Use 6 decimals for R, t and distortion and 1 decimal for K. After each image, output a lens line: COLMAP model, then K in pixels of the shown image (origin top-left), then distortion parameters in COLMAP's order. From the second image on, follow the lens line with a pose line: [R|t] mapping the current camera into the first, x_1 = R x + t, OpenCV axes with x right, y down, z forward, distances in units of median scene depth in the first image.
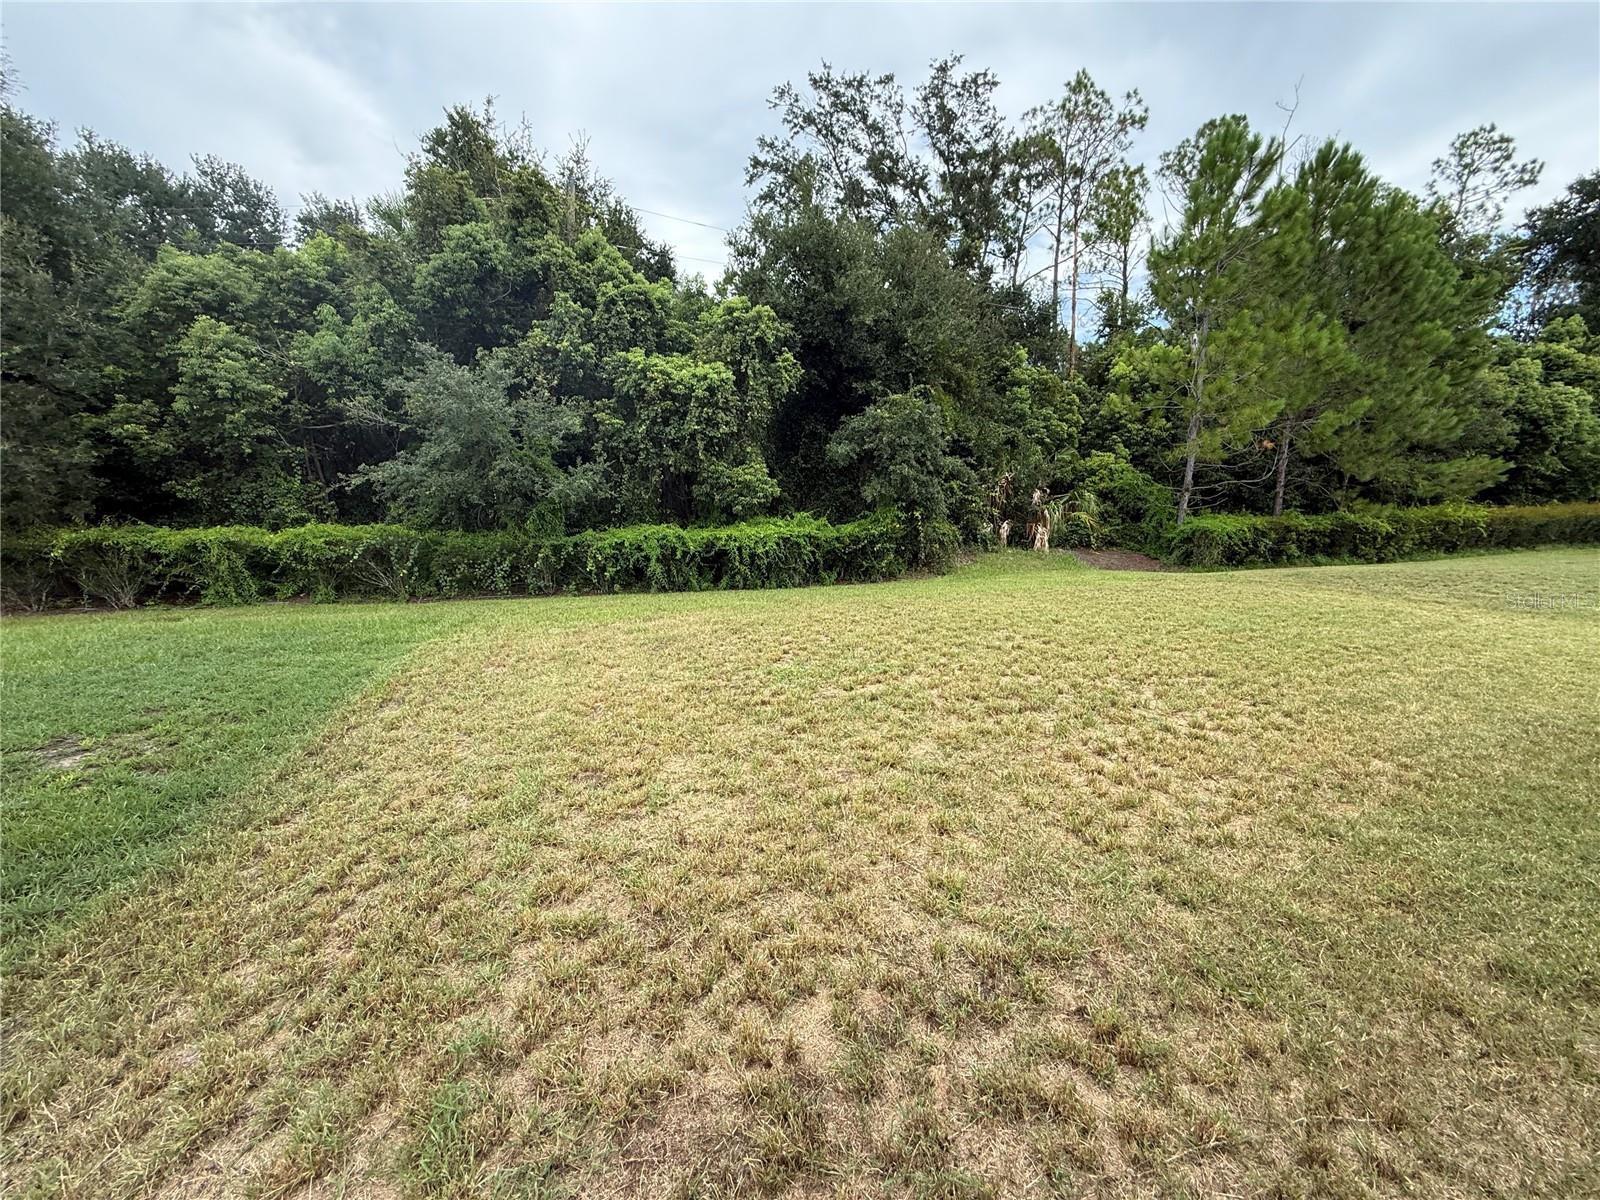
lens RADIAL K [[638.1, 0, 795.9], [0, 638.1, 600.4], [0, 0, 1]] dist [0.001099, -0.000446]
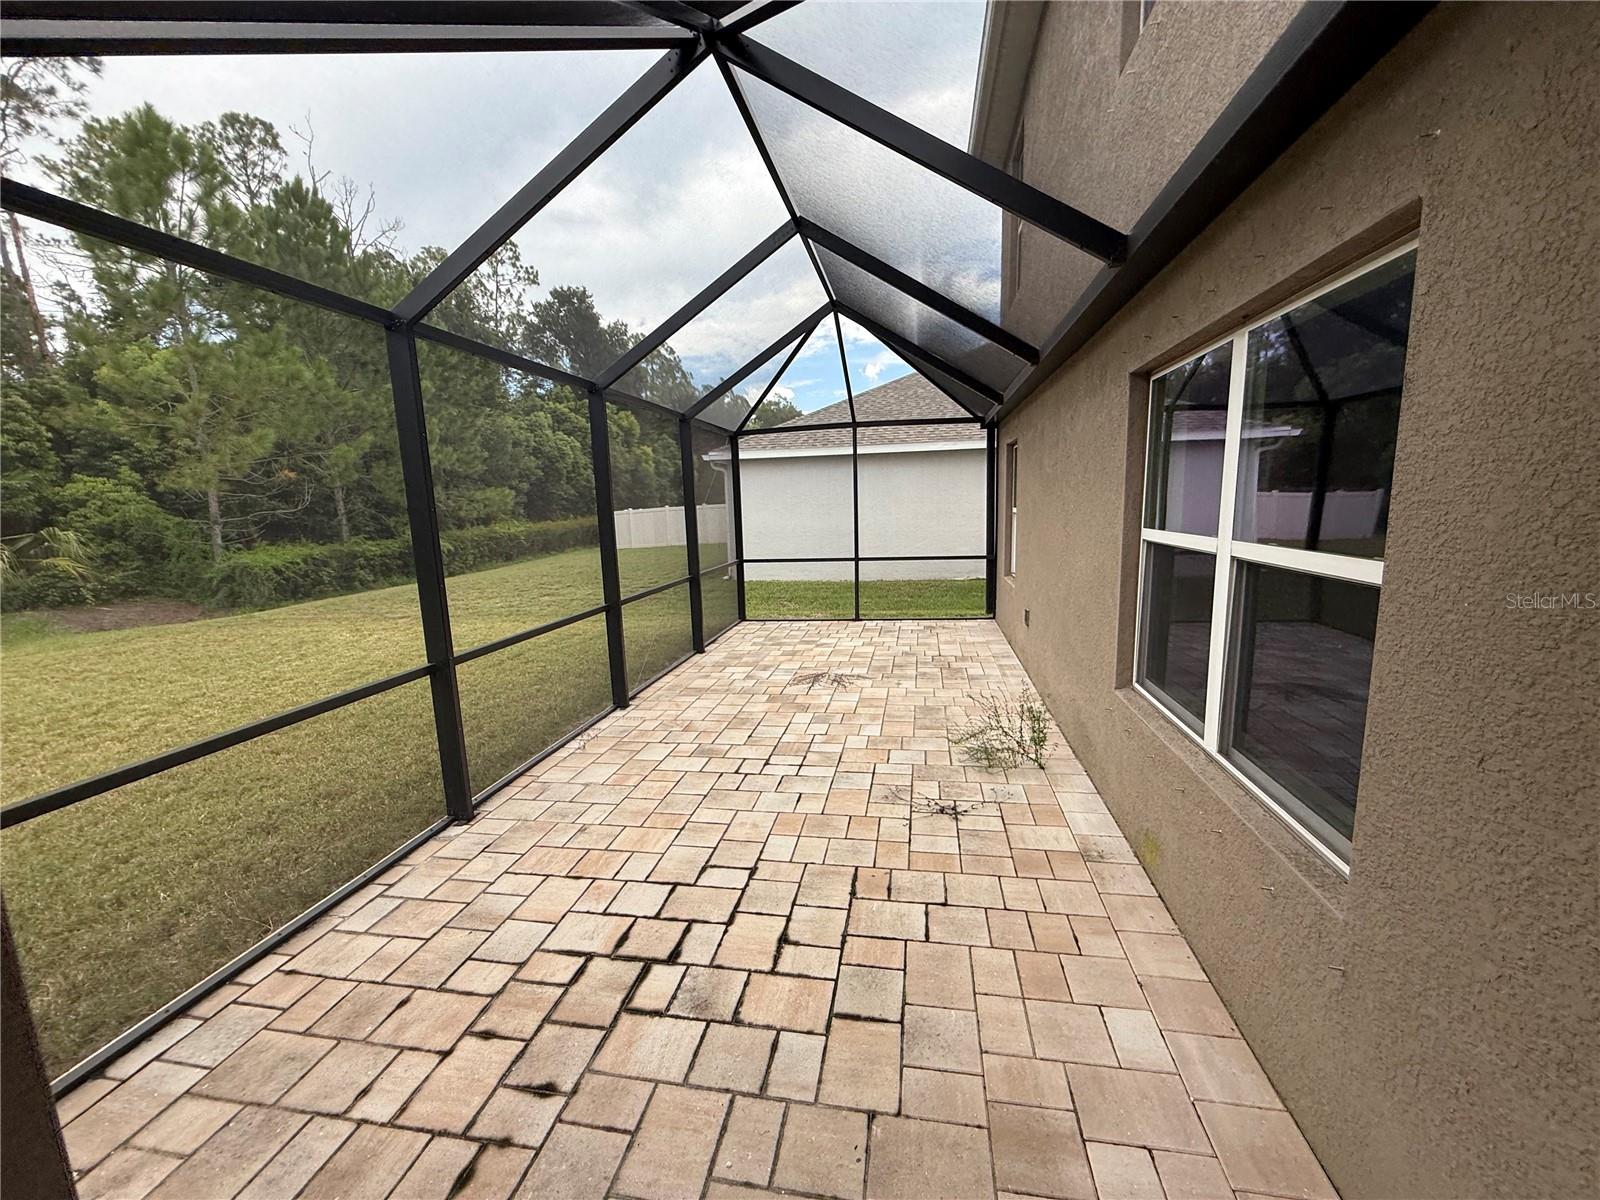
lens RADIAL K [[638.1, 0, 795.9], [0, 638.1, 600.4], [0, 0, 1]] dist [0.001099, -0.000446]
pose [[0.457800, -0.152918, 0.875806, 0.174293], [0.176739, 0.981089, 0.078916, 0.002679], [-0.871311, 0.118661, 0.476169, -0.085943]]
